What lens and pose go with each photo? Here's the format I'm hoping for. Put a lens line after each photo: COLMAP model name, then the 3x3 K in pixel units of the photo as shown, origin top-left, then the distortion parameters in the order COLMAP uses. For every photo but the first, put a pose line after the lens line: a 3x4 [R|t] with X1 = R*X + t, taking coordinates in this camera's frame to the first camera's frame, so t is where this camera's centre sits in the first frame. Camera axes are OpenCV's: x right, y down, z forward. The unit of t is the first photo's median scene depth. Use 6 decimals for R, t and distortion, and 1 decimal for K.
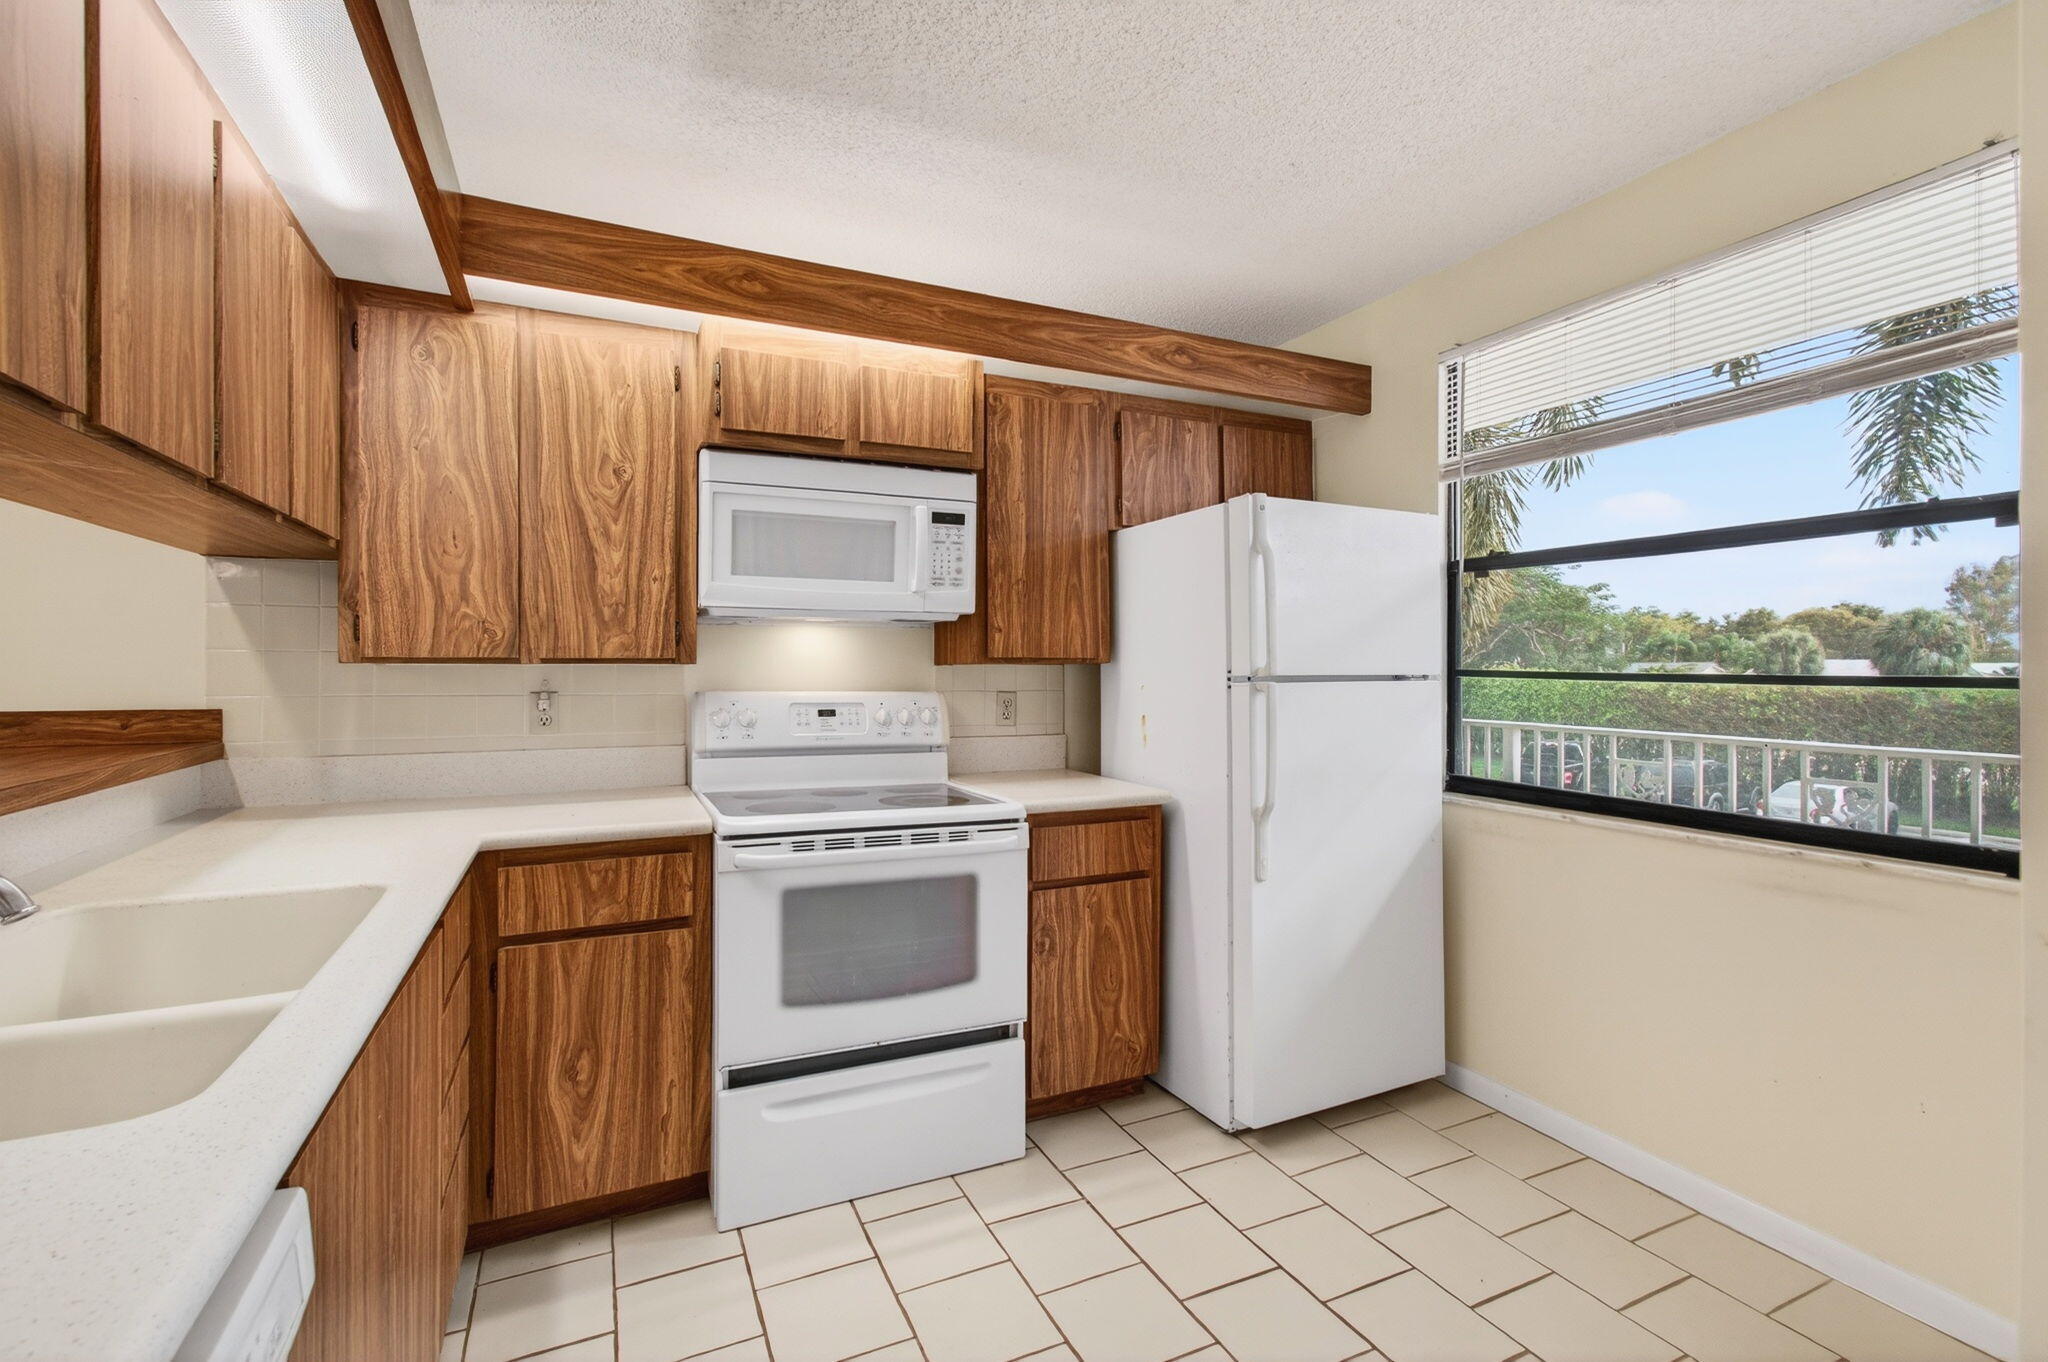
lens RADIAL K [[916.9, 0, 1006.9], [0, 916.9, 673.2], [0, 0, 1]] dist [0.004983, 0.010765]
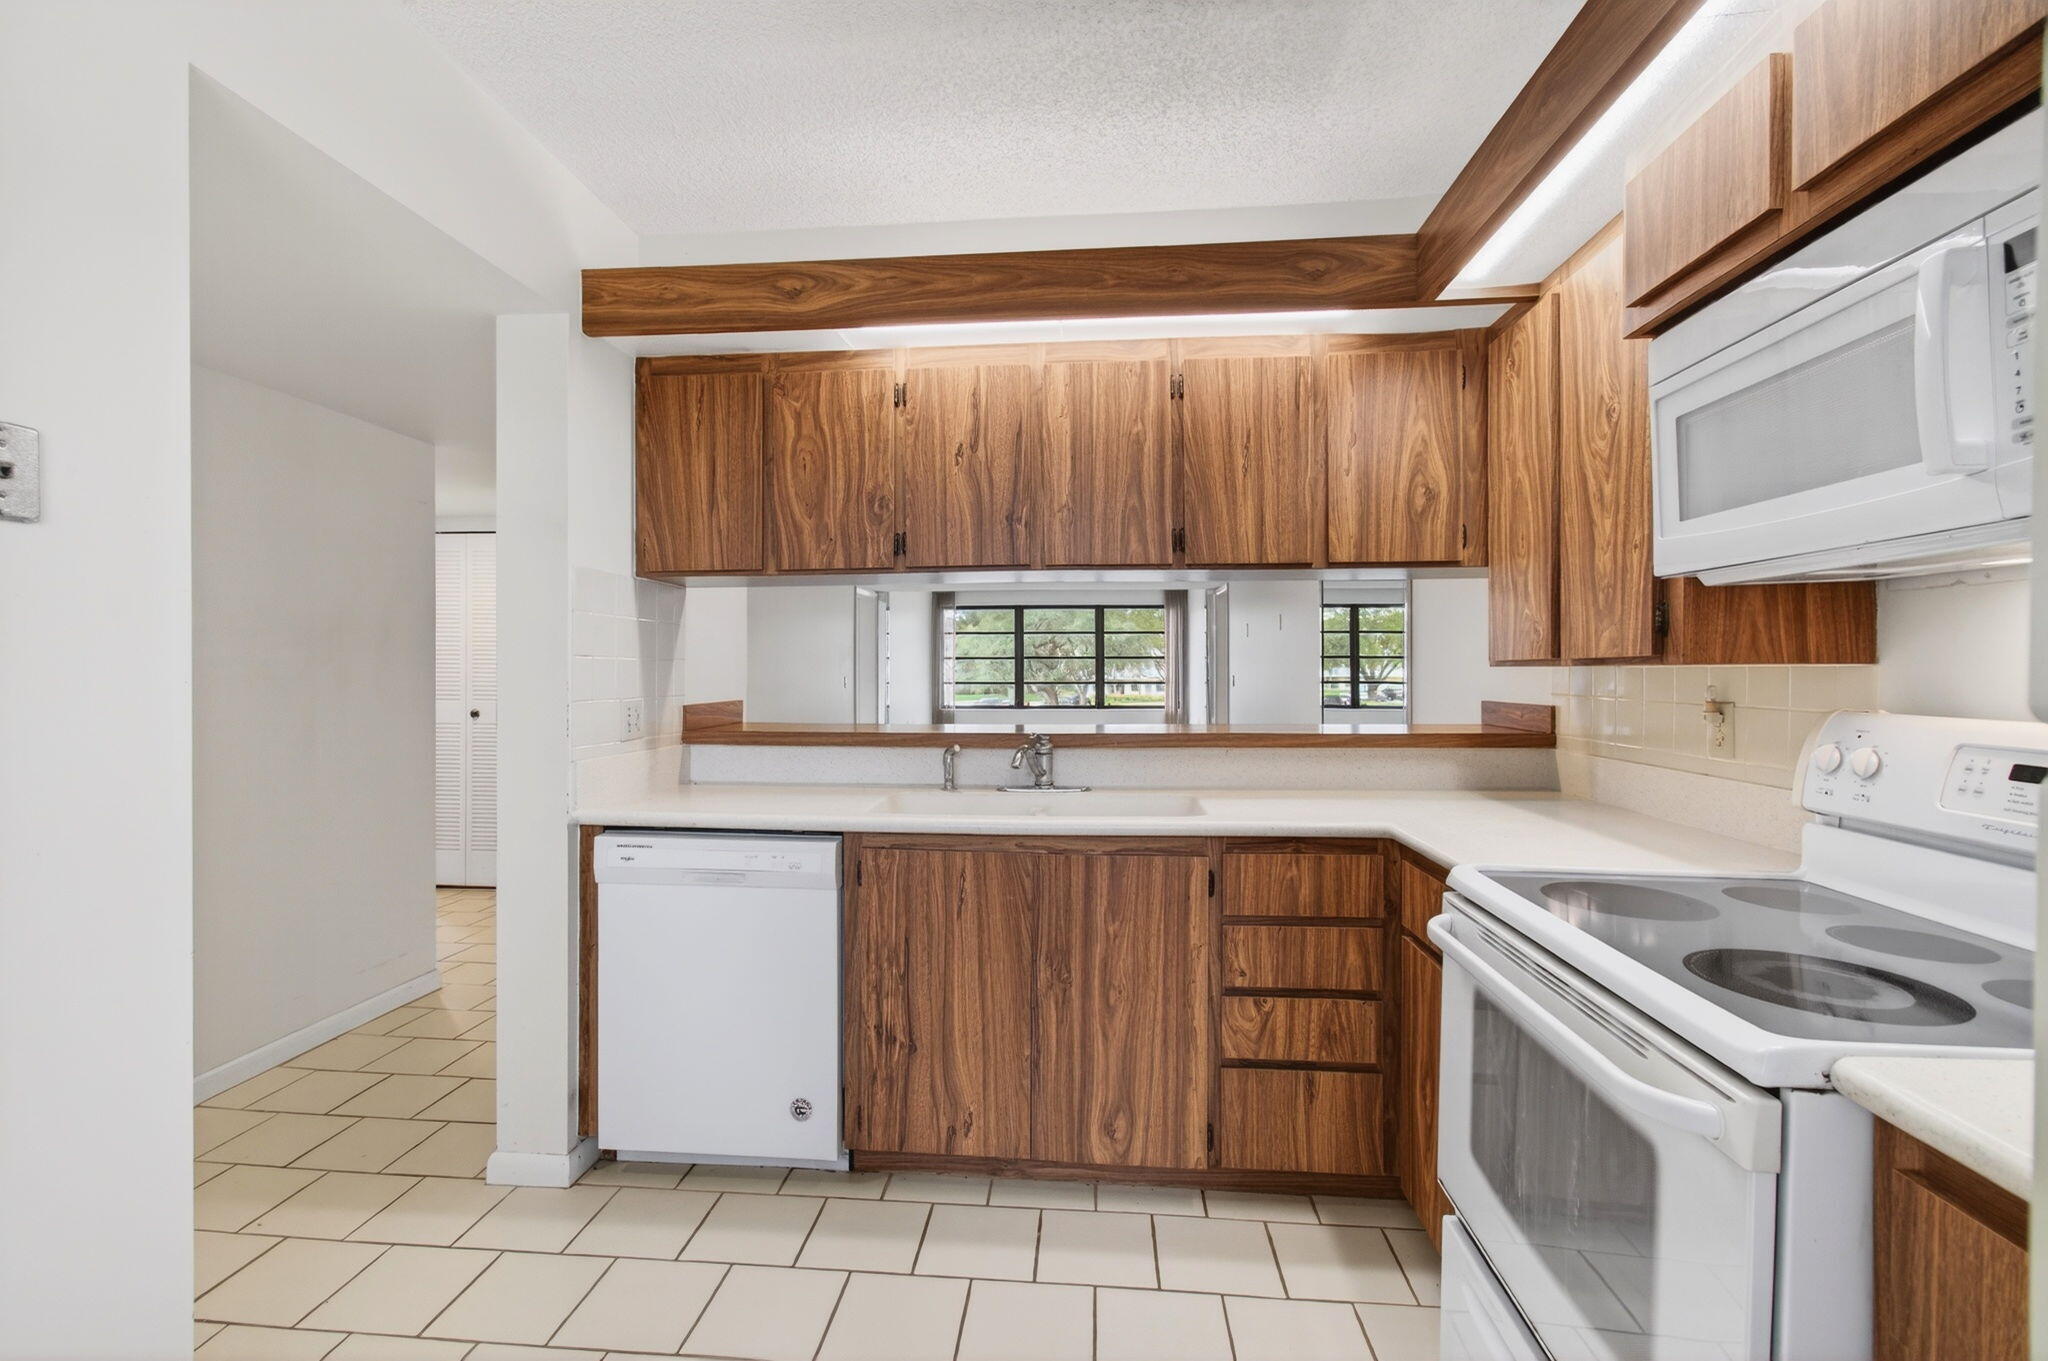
lens RADIAL K [[916.9, 0, 1017.7], [0, 916.9, 680.6], [0, 0, 1]] dist [0.004983, 0.010765]
pose [[-0.491676, 0.008559, -0.870736, 0.482490], [-0.005905, 0.999896, 0.013163, -0.004329], [0.870758, 0.011614, -0.491575, 0.934774]]
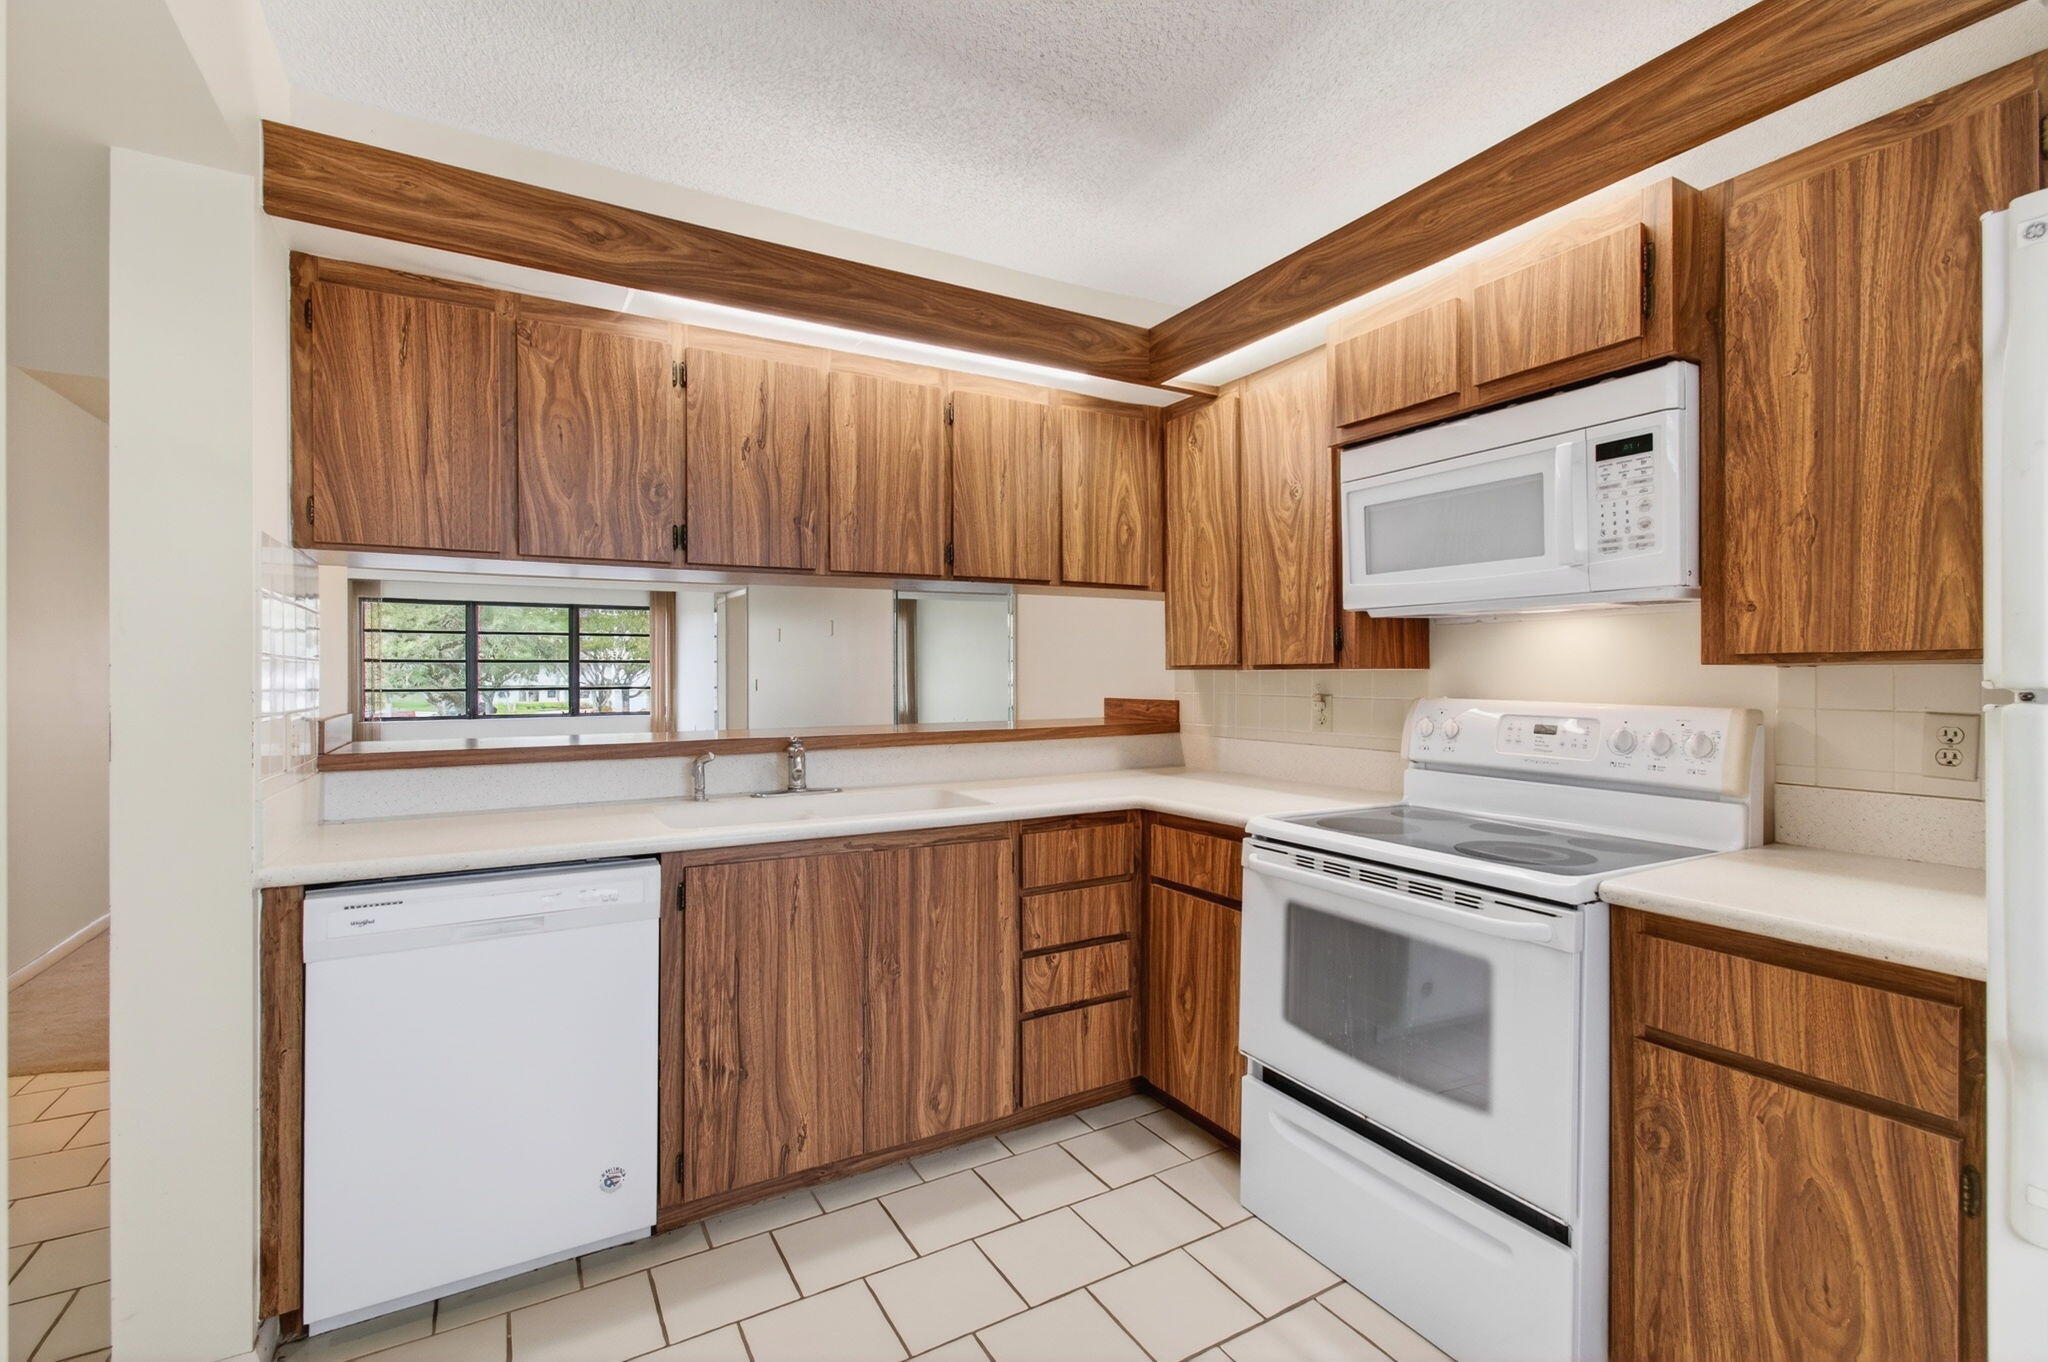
lens RADIAL K [[916.9, 0, 1018.3], [0, 916.9, 682.7], [0, 0, 1]] dist [0.004983, 0.010765]
pose [[0.093923, 0.007031, -0.995555, 0.624530], [-0.004343, 0.999968, 0.006653, 0.000039], [0.995570, 0.003699, 0.093951, 0.562731]]
